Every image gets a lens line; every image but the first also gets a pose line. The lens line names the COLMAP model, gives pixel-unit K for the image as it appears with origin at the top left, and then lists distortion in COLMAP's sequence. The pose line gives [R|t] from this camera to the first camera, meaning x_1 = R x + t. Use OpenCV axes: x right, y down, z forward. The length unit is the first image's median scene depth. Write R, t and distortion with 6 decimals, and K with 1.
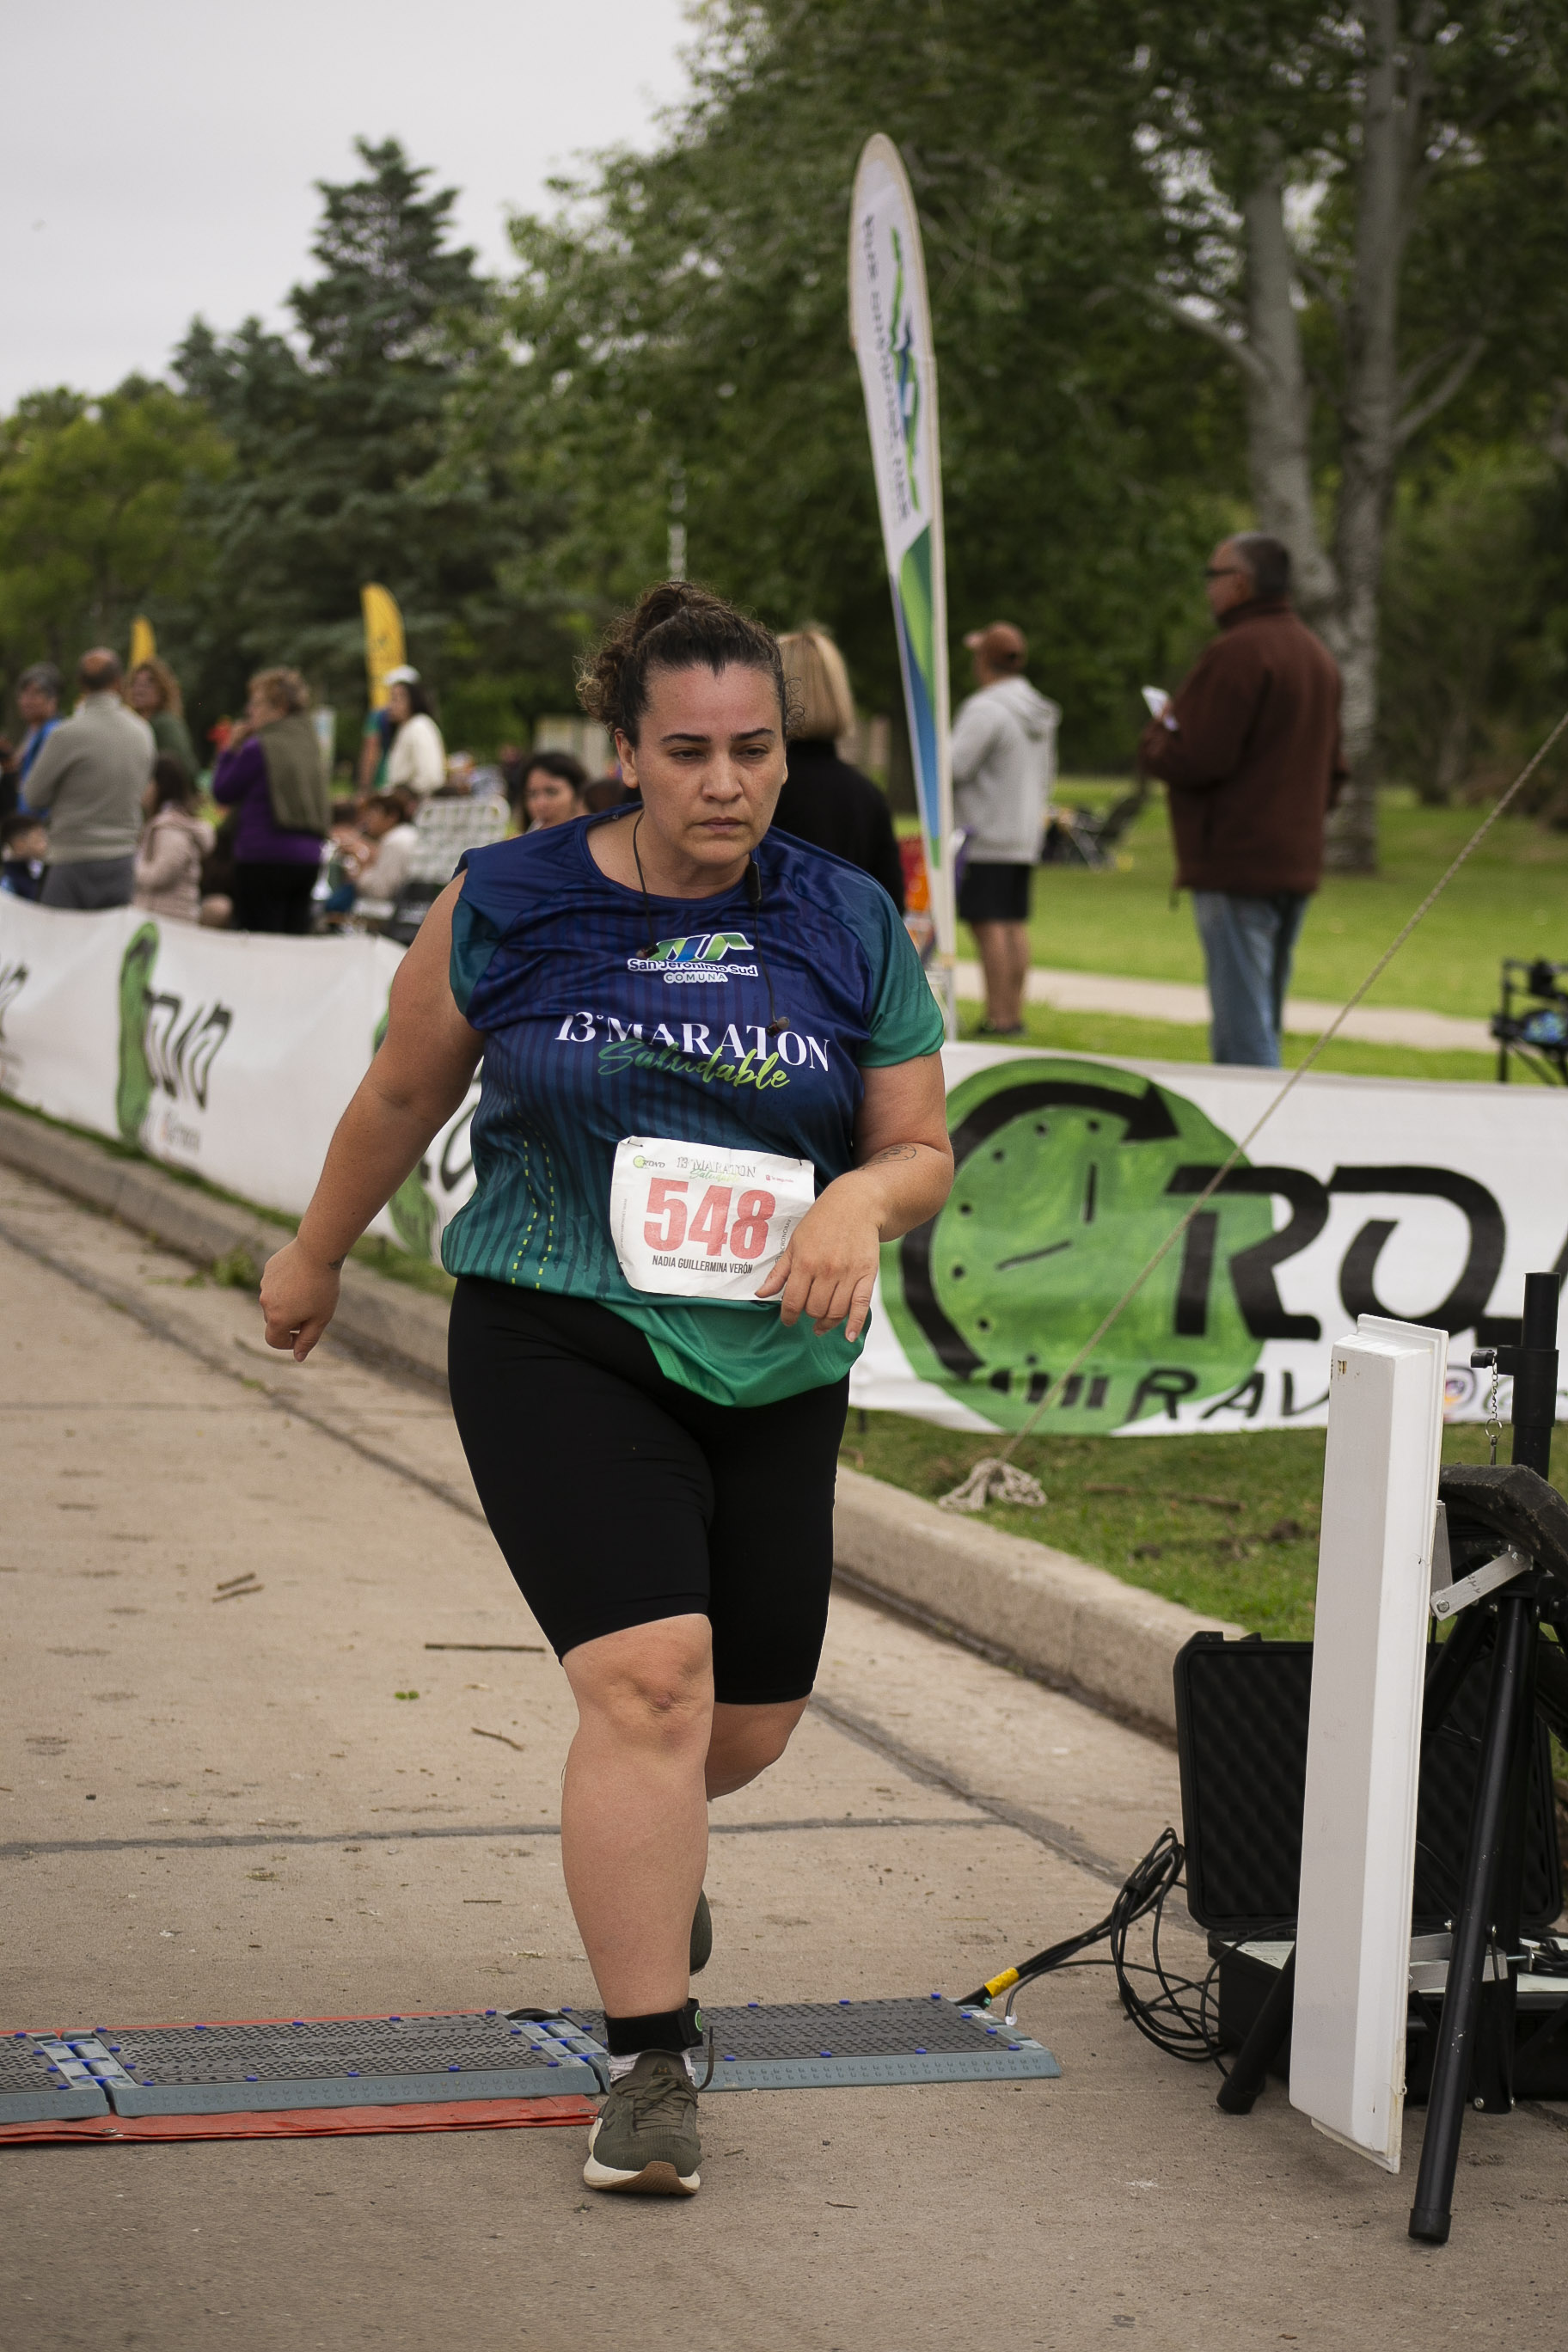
lens RADIAL K [[5769.7, 0, 770.9], [0, 5769.7, 1150.9], [0, 0, 1]] dist [0.025547, 0.706618]
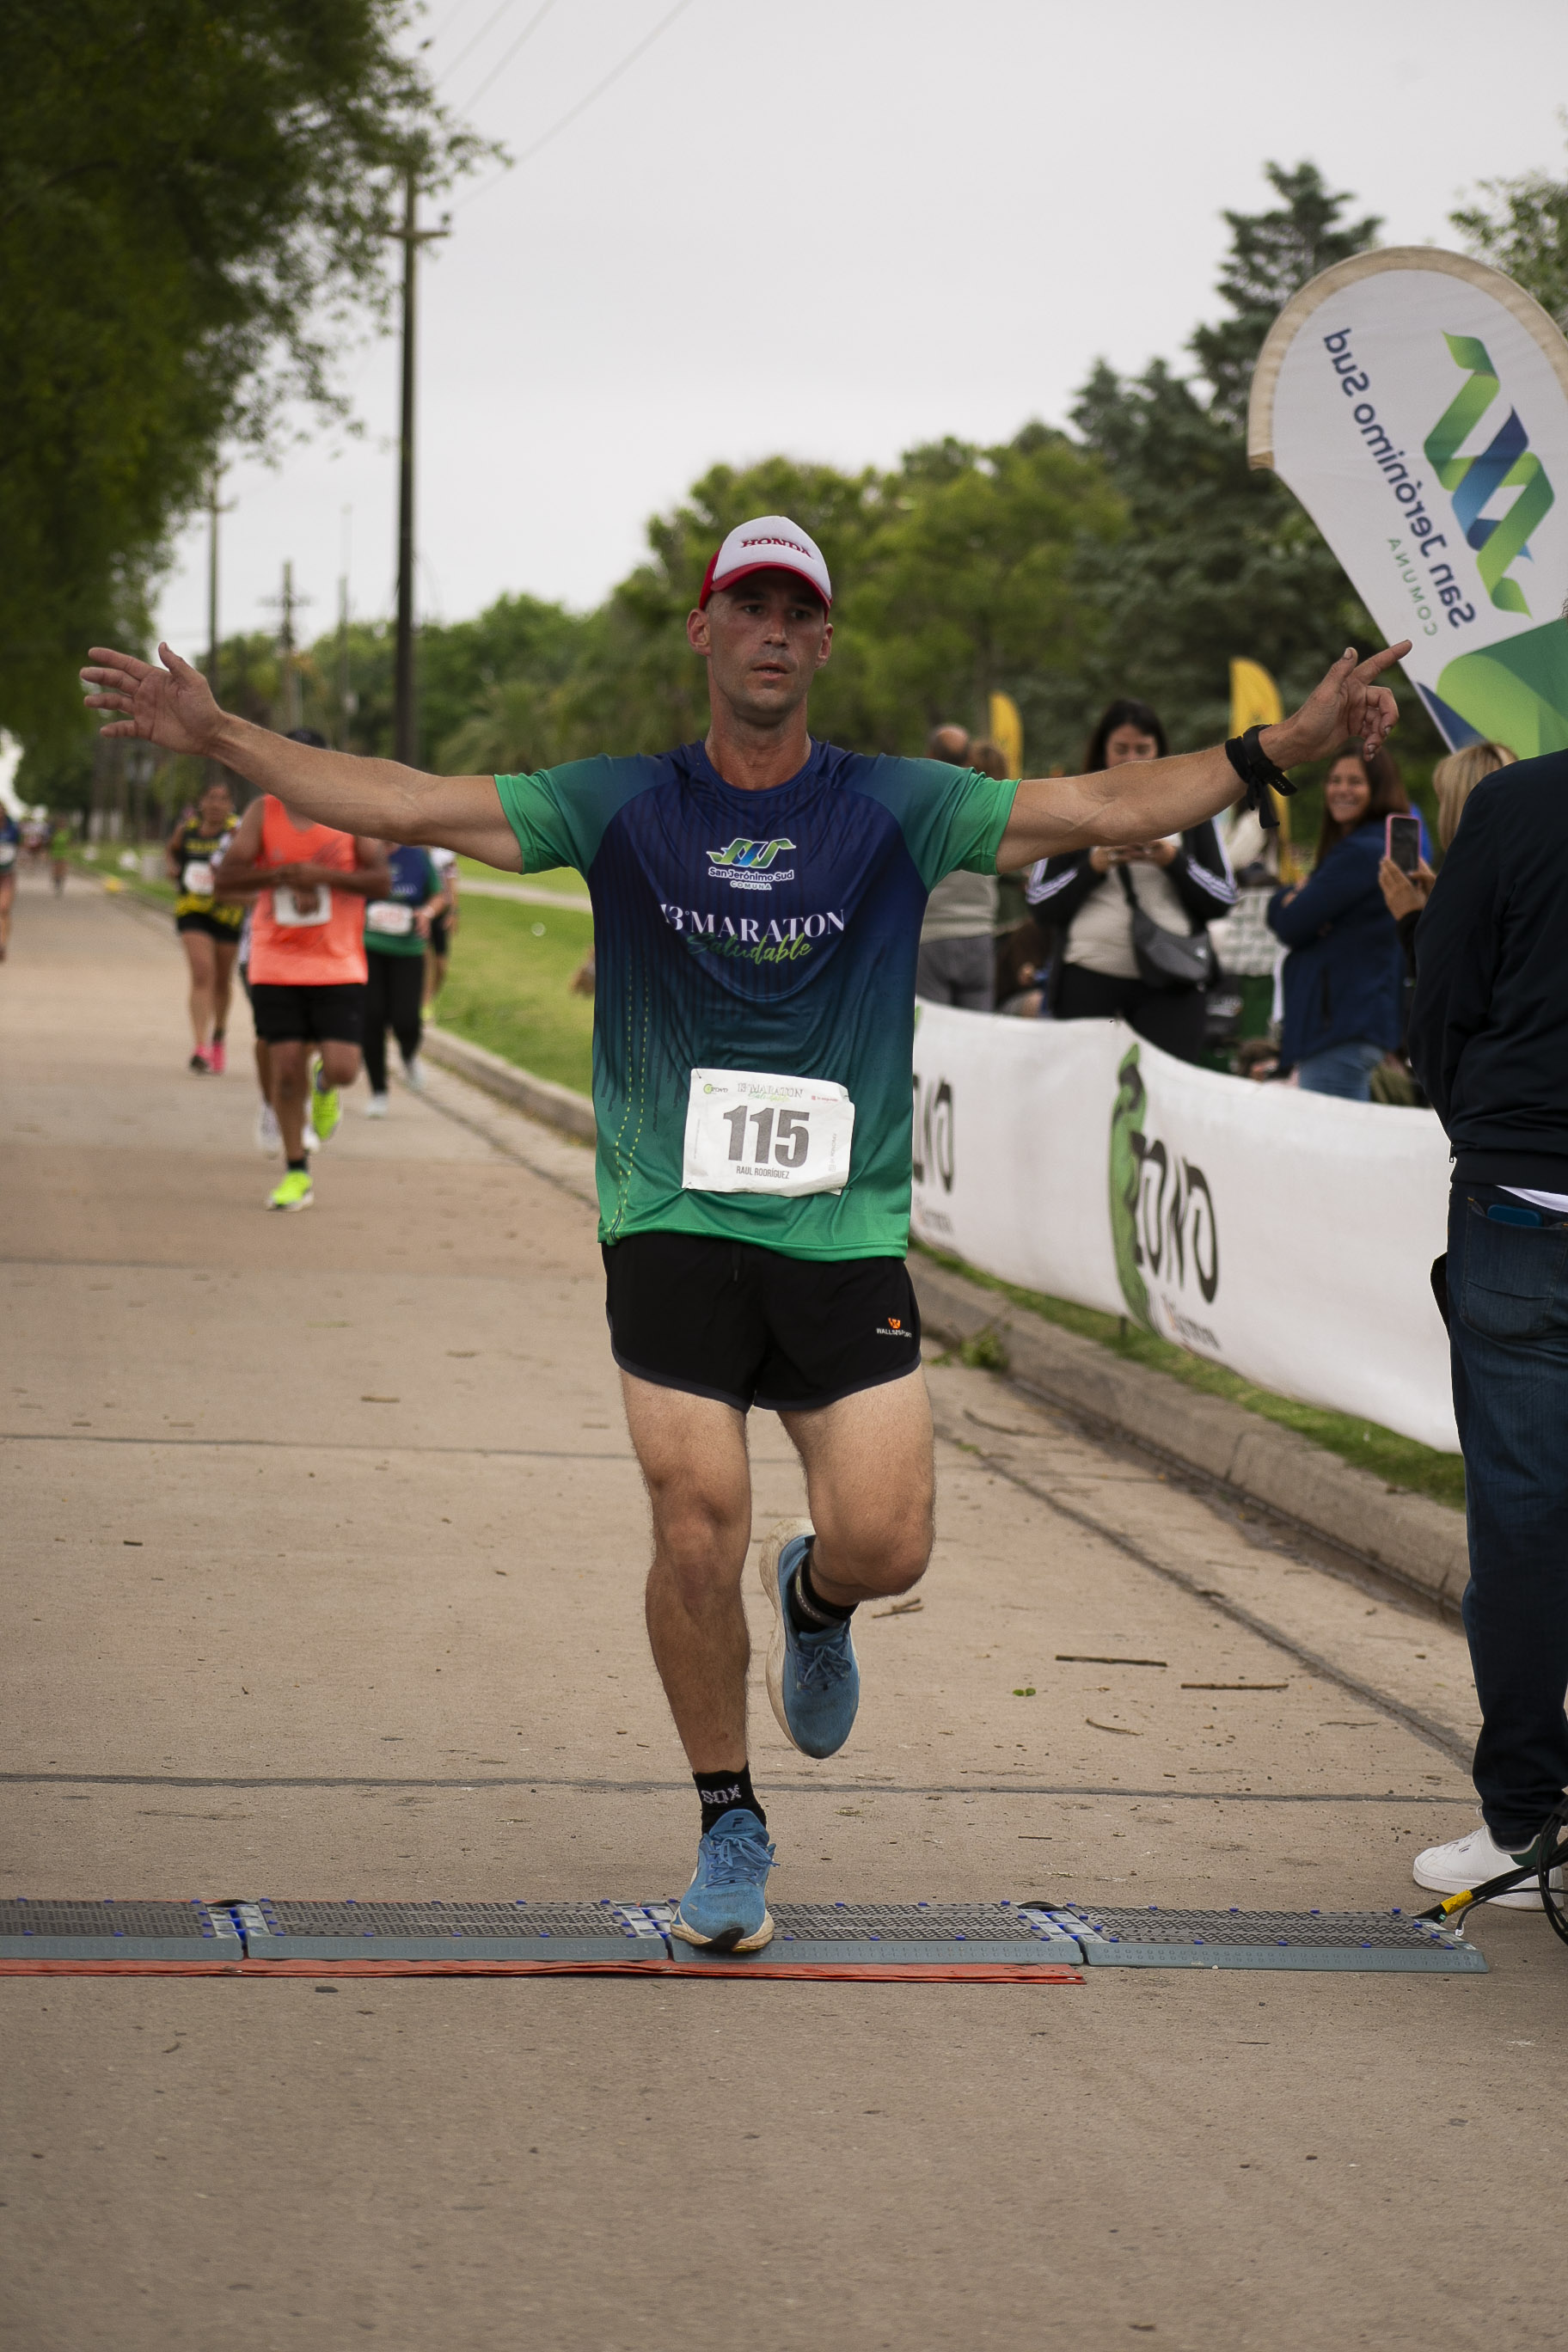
lens RADIAL K [[6660.0, 0, 784.0], [0, 6660.0, 1176.0], [0, 0, 1]] dist [0.212981, 1.498417]
pose [[0.988372, 0.016692, -0.151136, 0.073133], [-0.019596, 0.999650, -0.017751, 0.017605], [0.150787, 0.020506, 0.988354, -0.233766]]
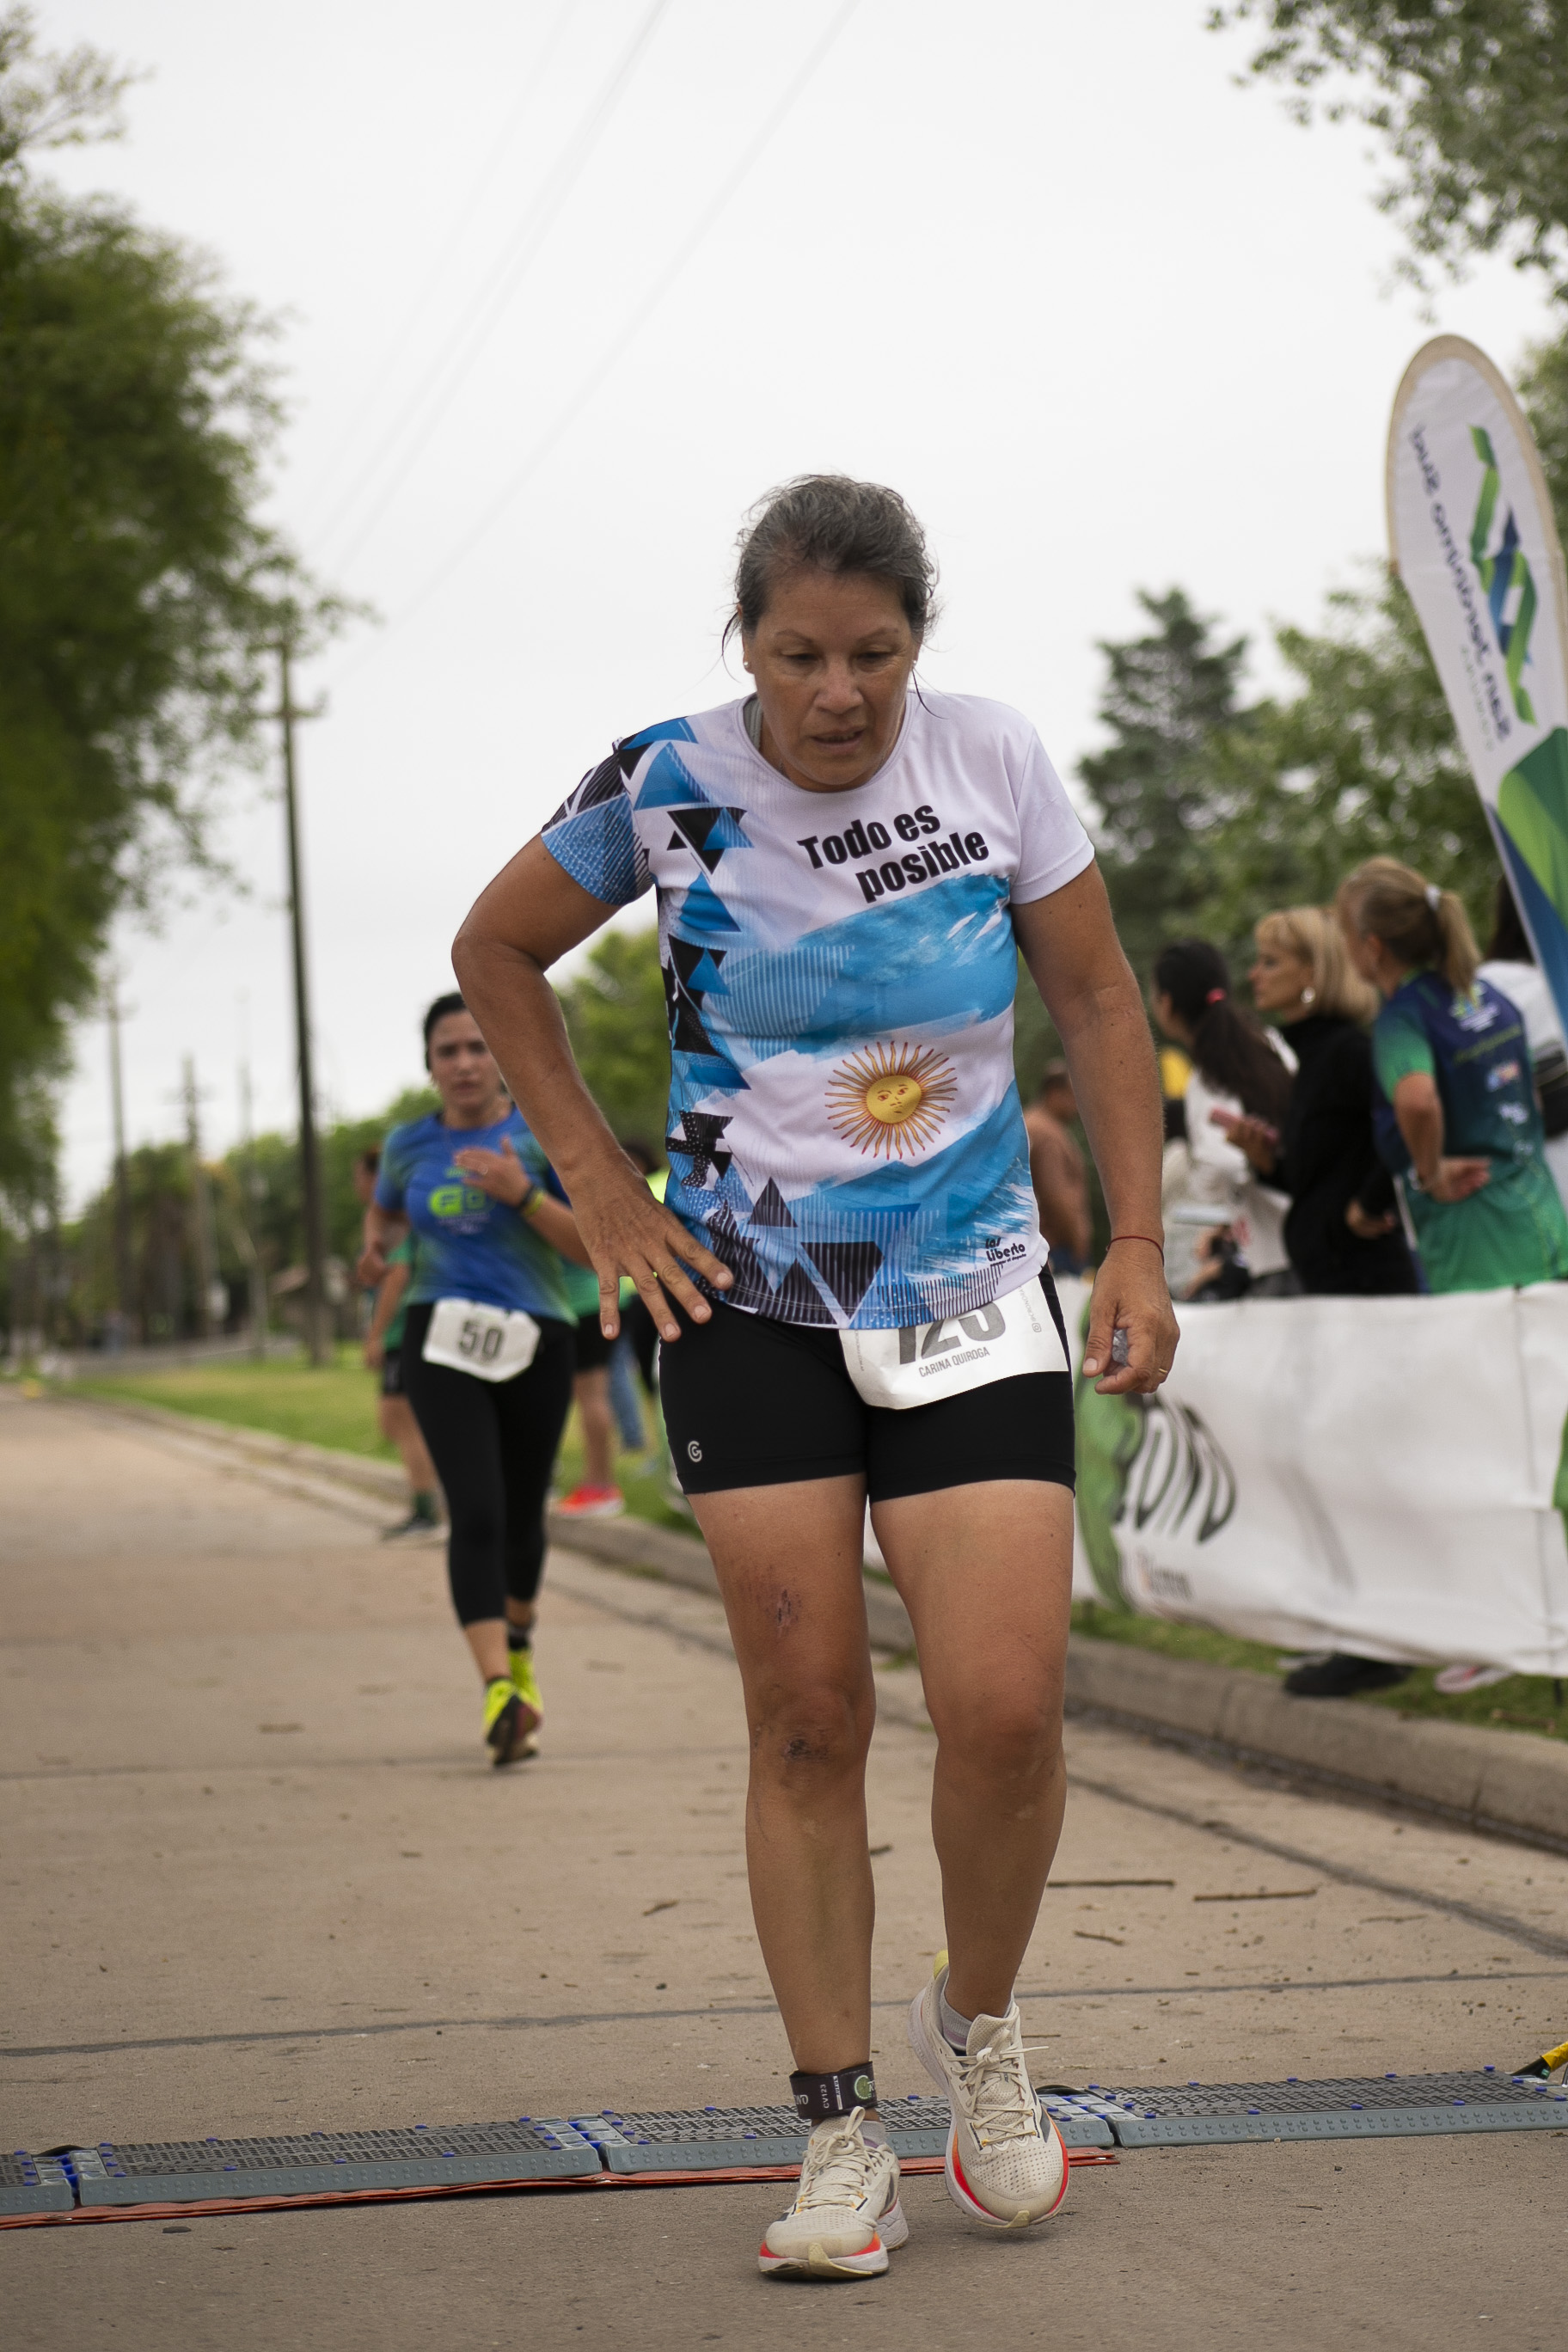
lens RADIAL K [[6499.4, 0, 784.0], [0, 6499.4, 1176.0], [0, 0, 1]] dist [0.150120, 1.666770]
pose [[0.988241, -0.064256, -0.138750, 0.049650], [0.051074, 0.994016, -0.096560, 0.067426], [0.144124, 0.088338, 0.985609, -0.059297]]
